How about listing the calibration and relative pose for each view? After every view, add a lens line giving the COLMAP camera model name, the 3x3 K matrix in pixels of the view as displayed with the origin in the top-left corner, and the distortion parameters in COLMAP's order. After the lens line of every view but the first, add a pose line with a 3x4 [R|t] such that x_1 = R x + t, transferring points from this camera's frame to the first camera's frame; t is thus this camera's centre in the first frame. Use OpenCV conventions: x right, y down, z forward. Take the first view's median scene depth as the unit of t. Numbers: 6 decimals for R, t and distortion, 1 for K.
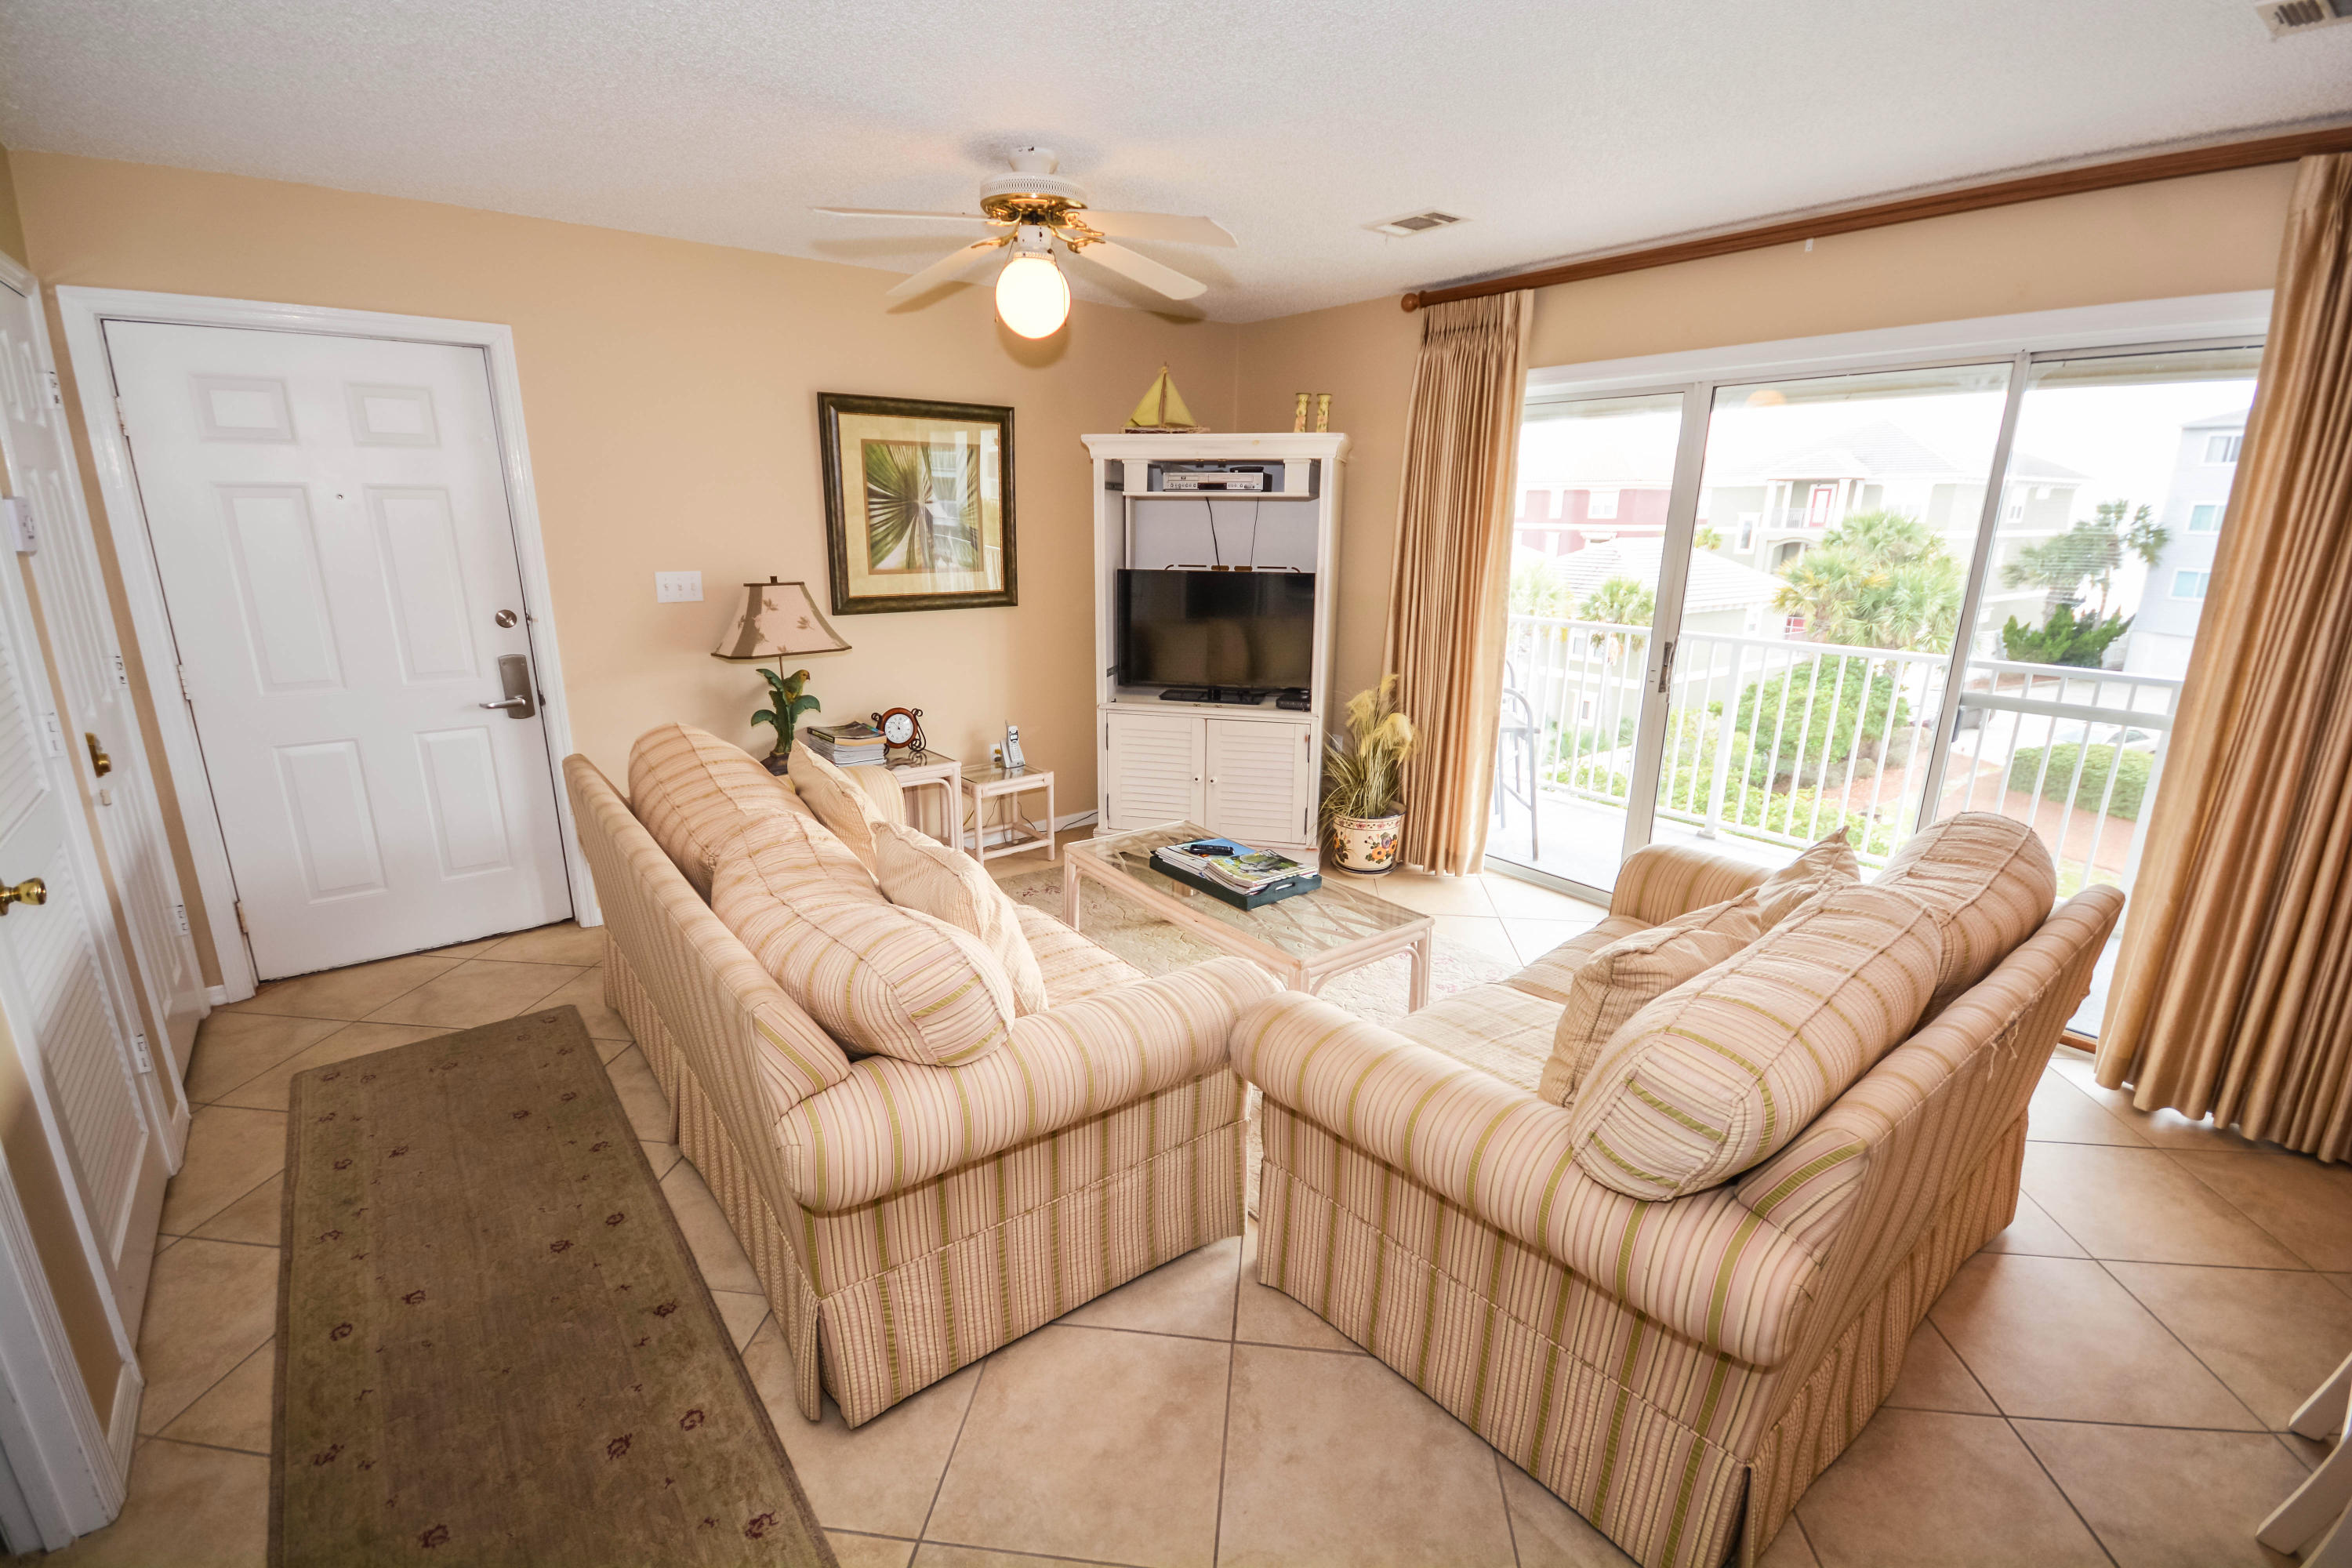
lens RADIAL K [[1053.3, 0, 1175.6], [0, 1053.3, 803.7], [0, 0, 1]] dist [-0.000492, 0.000167]
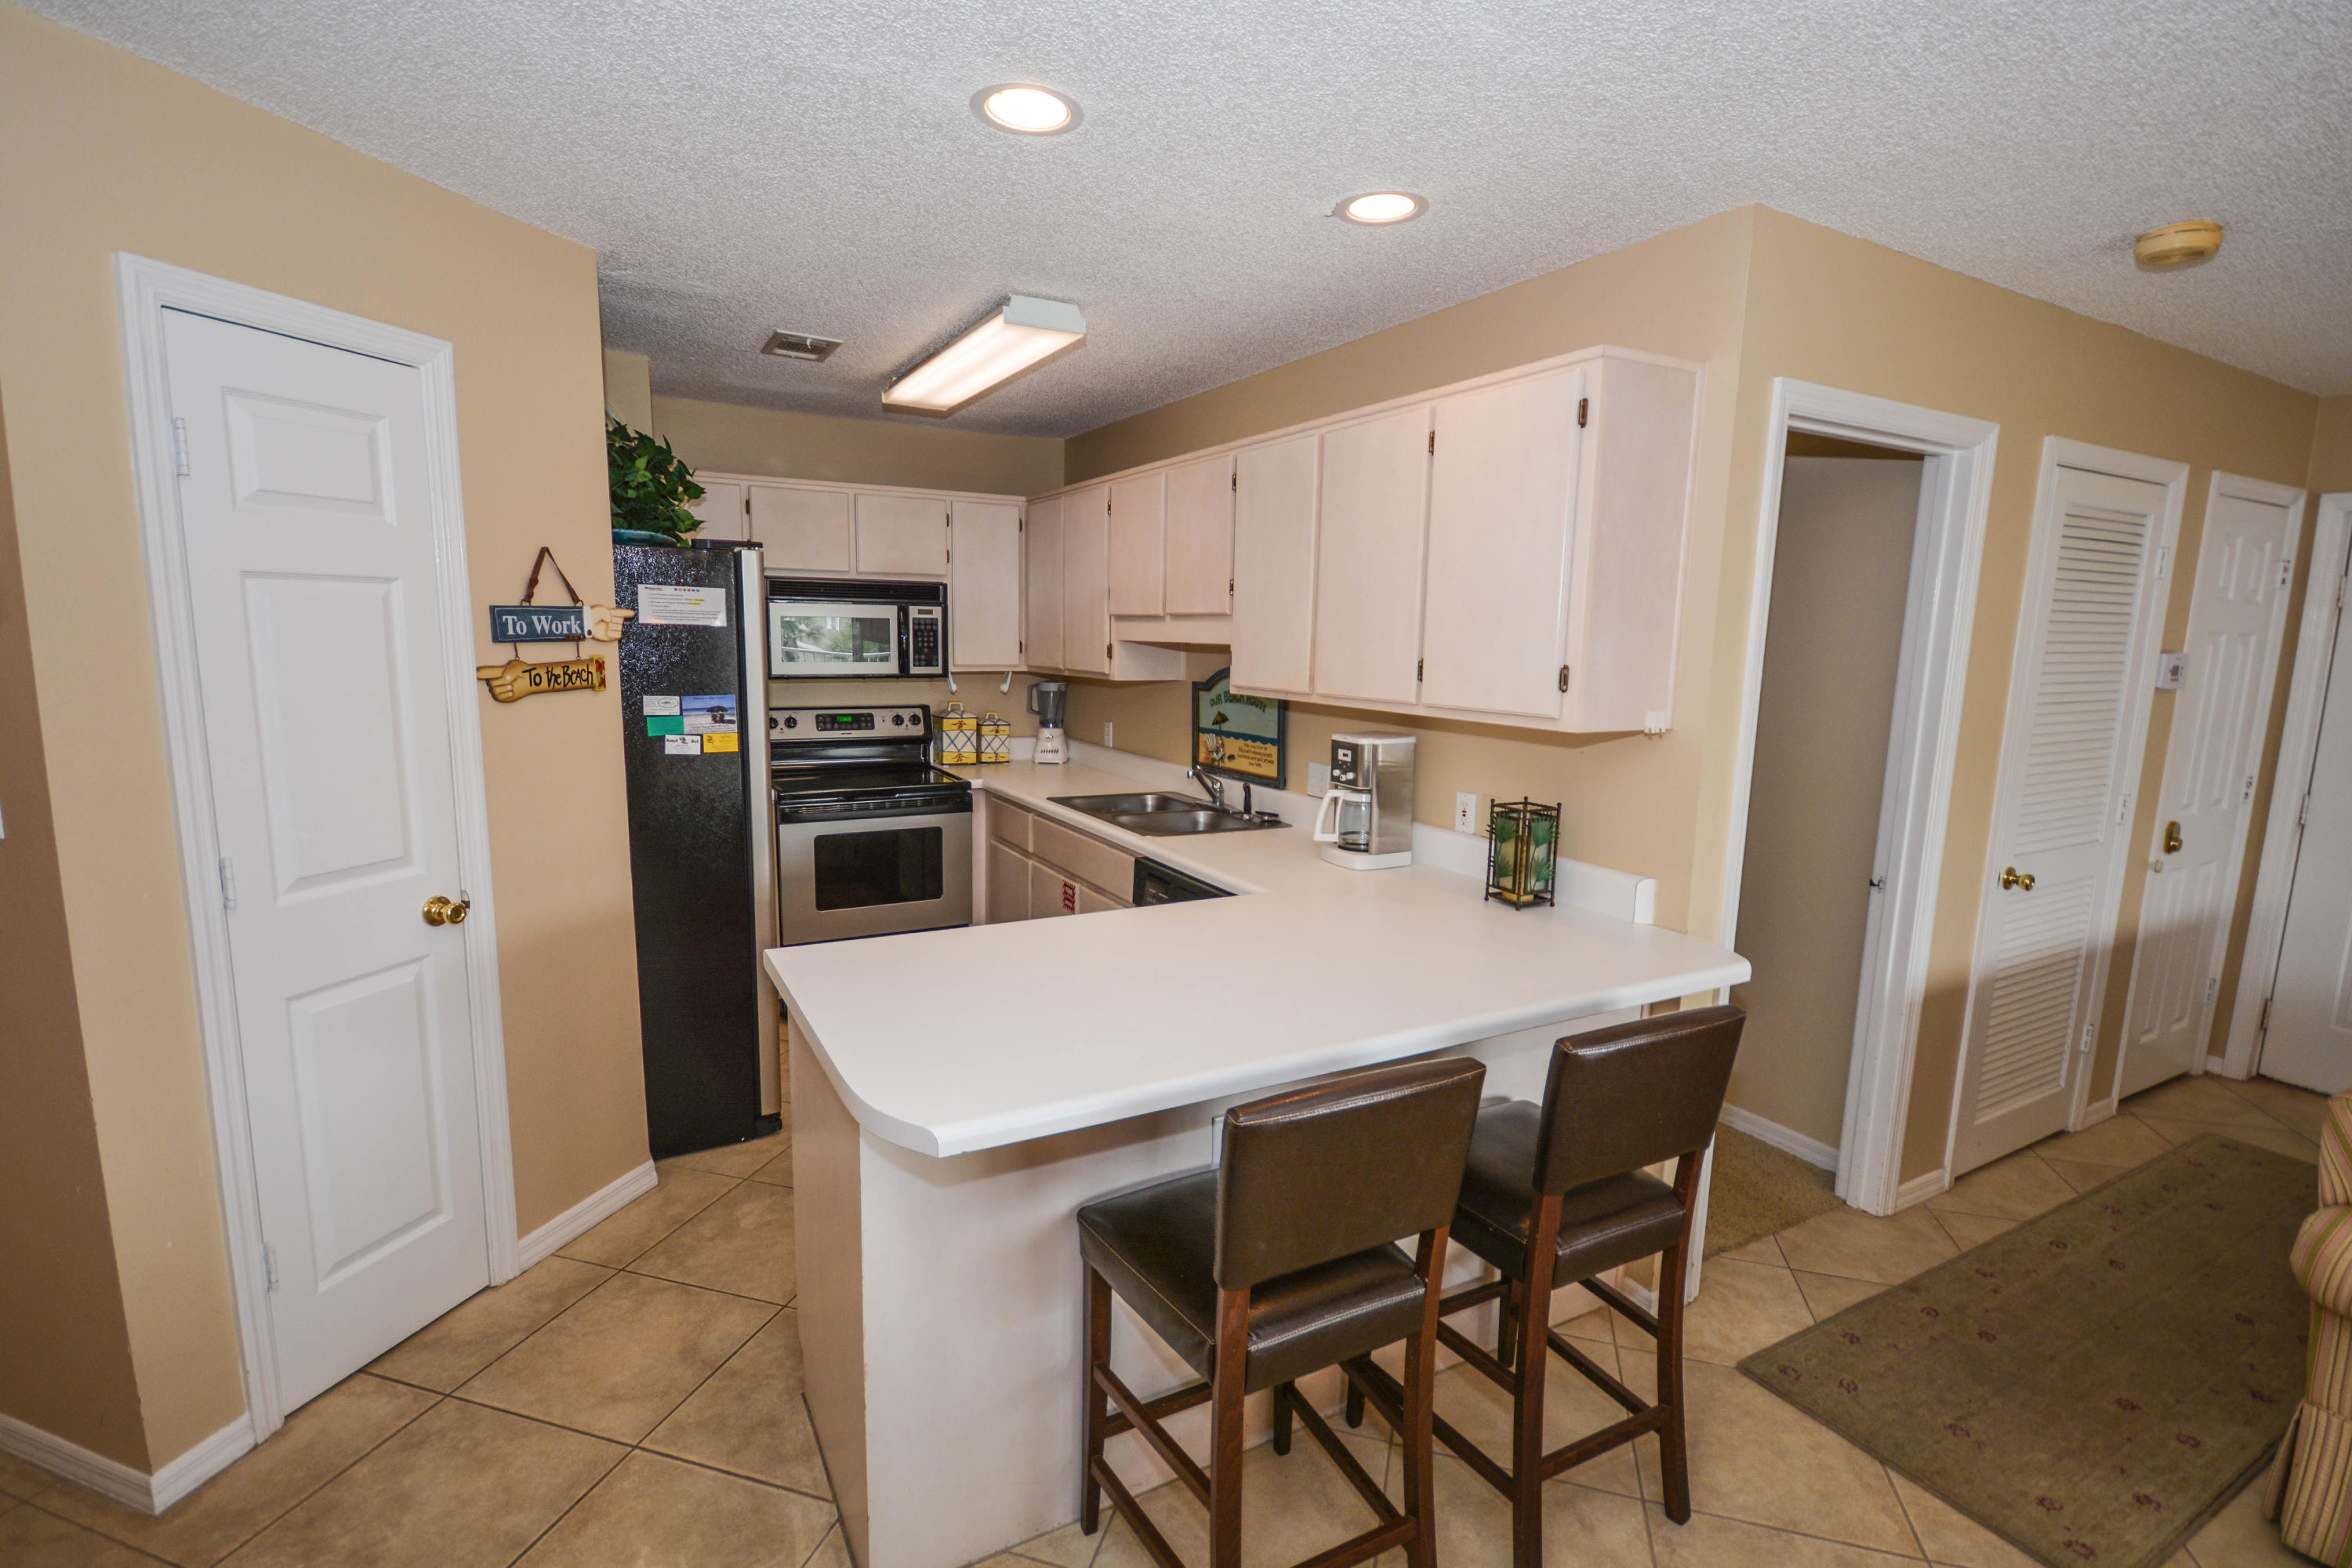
lens RADIAL K [[1053.3, 0, 1175.6], [0, 1053.3, 803.7], [0, 0, 1]] dist [-0.000492, 0.000167]
pose [[-0.154618, 0.146699, -0.977022, 0.313581], [-0.290984, 0.938288, 0.186933, 0.020486], [0.944151, 0.313201, -0.102389, -0.059436]]
